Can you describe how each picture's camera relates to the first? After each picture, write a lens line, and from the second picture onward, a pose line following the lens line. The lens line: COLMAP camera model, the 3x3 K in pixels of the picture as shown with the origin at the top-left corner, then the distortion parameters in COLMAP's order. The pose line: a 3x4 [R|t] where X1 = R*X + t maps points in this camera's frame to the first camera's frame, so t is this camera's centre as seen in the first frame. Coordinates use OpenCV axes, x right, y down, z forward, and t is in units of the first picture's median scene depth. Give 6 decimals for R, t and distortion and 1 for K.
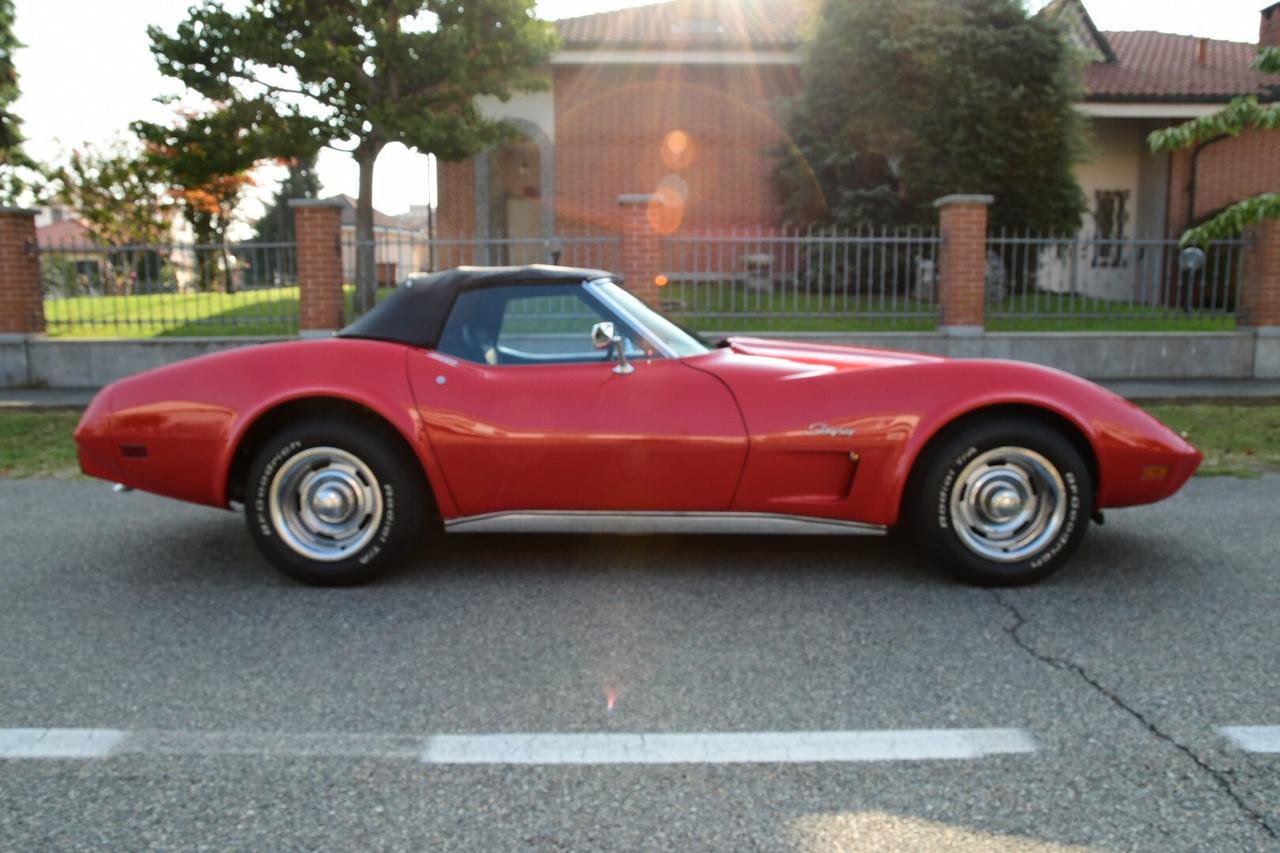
lens RADIAL K [[891.3, 0, 640.9], [0, 891.3, 457.1], [0, 0, 1]] dist [-0.109576, 0.082776]
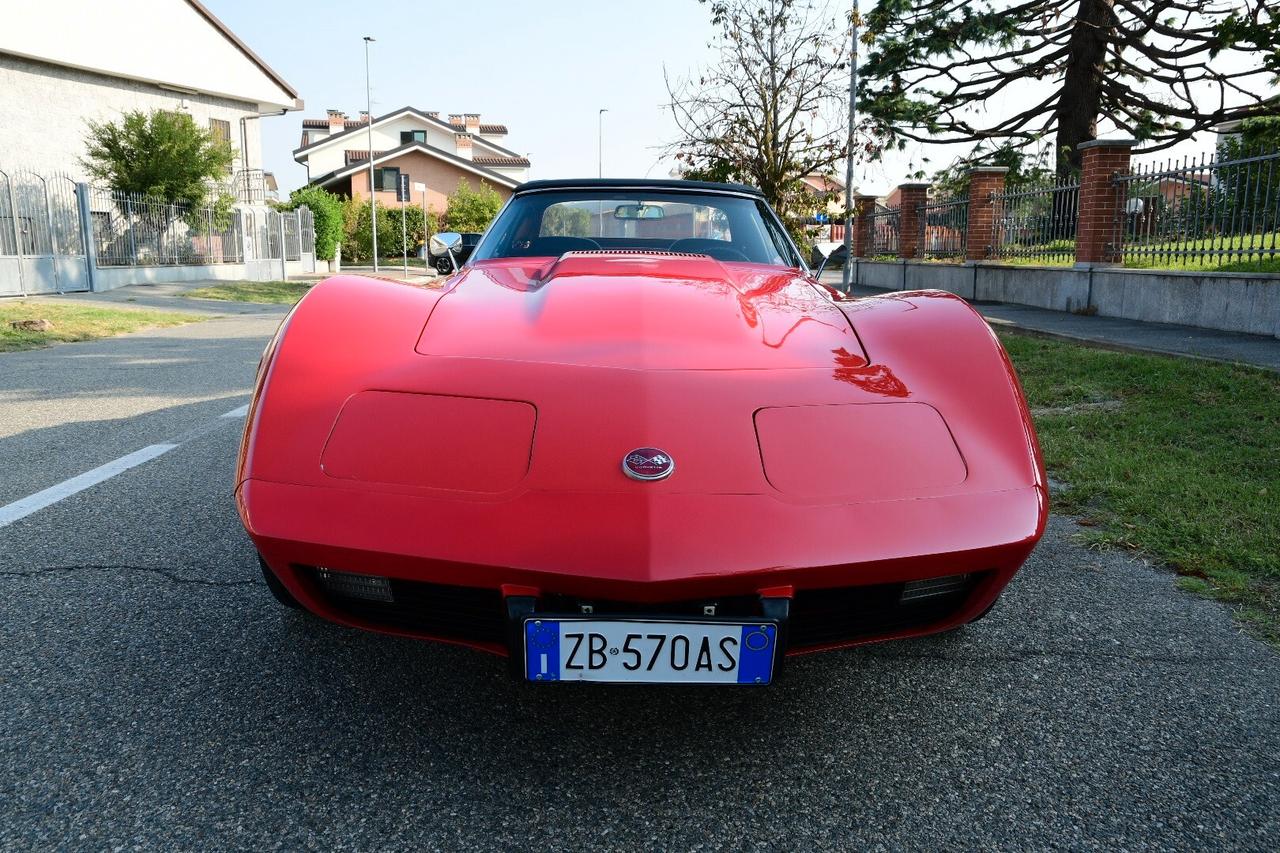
lens RADIAL K [[930.4, 0, 641.6], [0, 930.4, 425.3], [0, 0, 1]] dist [-0.108871, 0.106109]
pose [[0.017972, 0.188765, -0.981858, 0.413910], [-0.164592, 0.969178, 0.183314, -0.062134], [0.986198, 0.158311, 0.048487, 0.447762]]
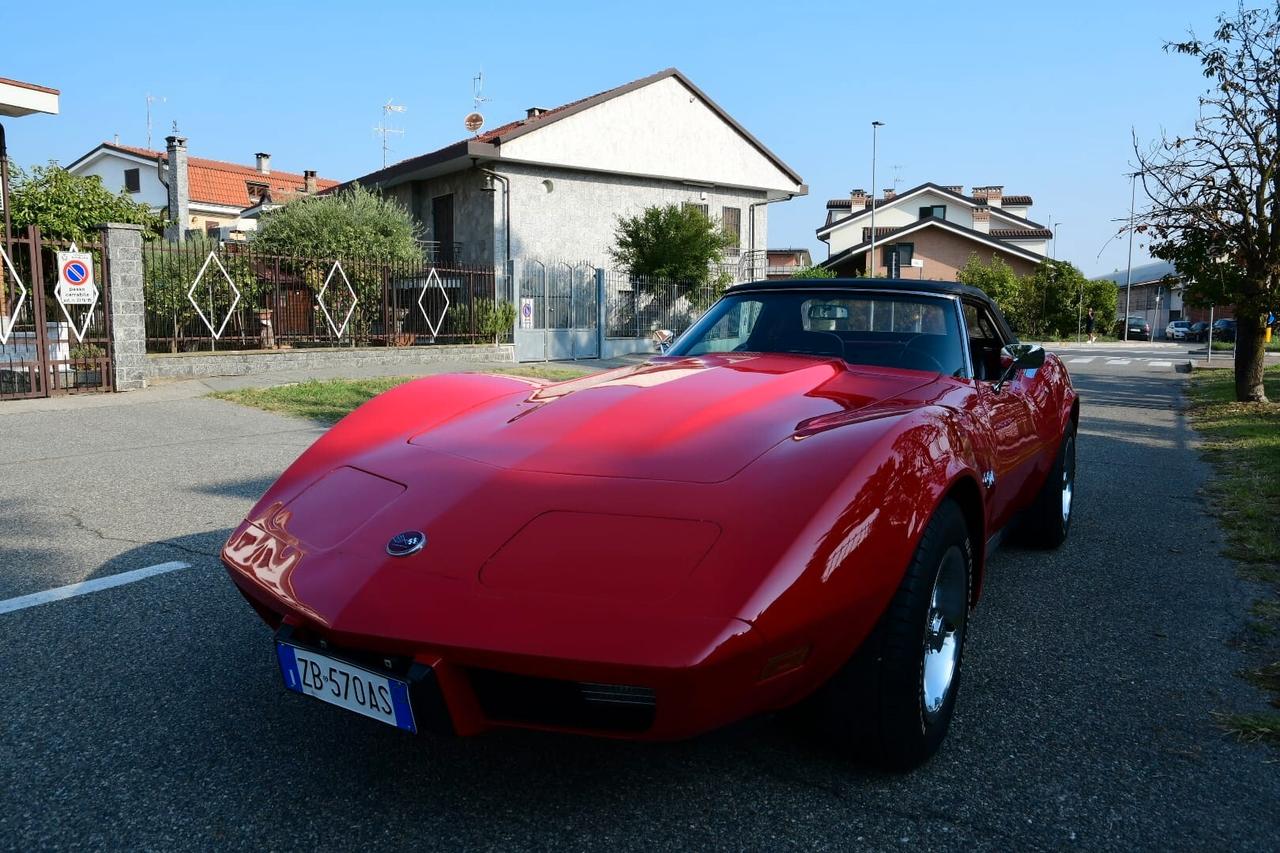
lens RADIAL K [[927.6, 0, 640.0], [0, 927.6, 426.5], [0, 0, 1]] dist [-0.110595, 0.107210]
pose [[-0.519220, 0.099464, -0.848833, 0.399296], [-0.138183, 0.970366, 0.198229, -0.100403], [0.843395, 0.220219, -0.490090, 0.601776]]
